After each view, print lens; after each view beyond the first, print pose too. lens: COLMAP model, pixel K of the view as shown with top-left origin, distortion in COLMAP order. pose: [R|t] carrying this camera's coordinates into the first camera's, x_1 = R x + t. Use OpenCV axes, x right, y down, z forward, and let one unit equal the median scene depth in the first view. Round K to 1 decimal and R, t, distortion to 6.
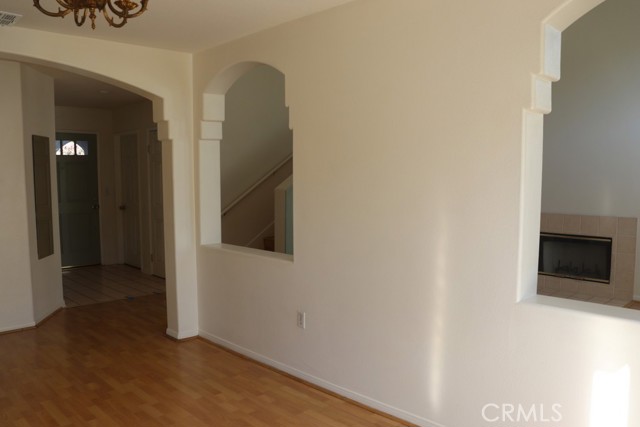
lens RADIAL K [[524.6, 0, 323.3], [0, 524.6, 221.3], [0, 0, 1]] dist [-0.168338, 0.141649]
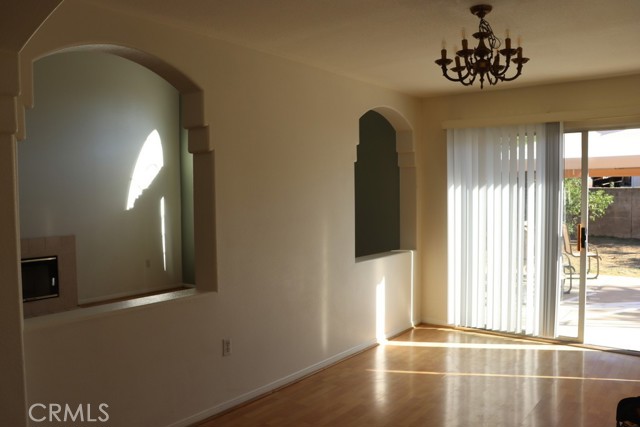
lens RADIAL K [[524.6, 0, 323.3], [0, 524.6, 221.3], [0, 0, 1]] dist [-0.168338, 0.141649]
pose [[-0.133942, -0.051906, 0.989629, -1.006486], [0.105836, 0.992167, 0.066364, -0.088471], [-0.985321, 0.113628, -0.127399, 0.918271]]
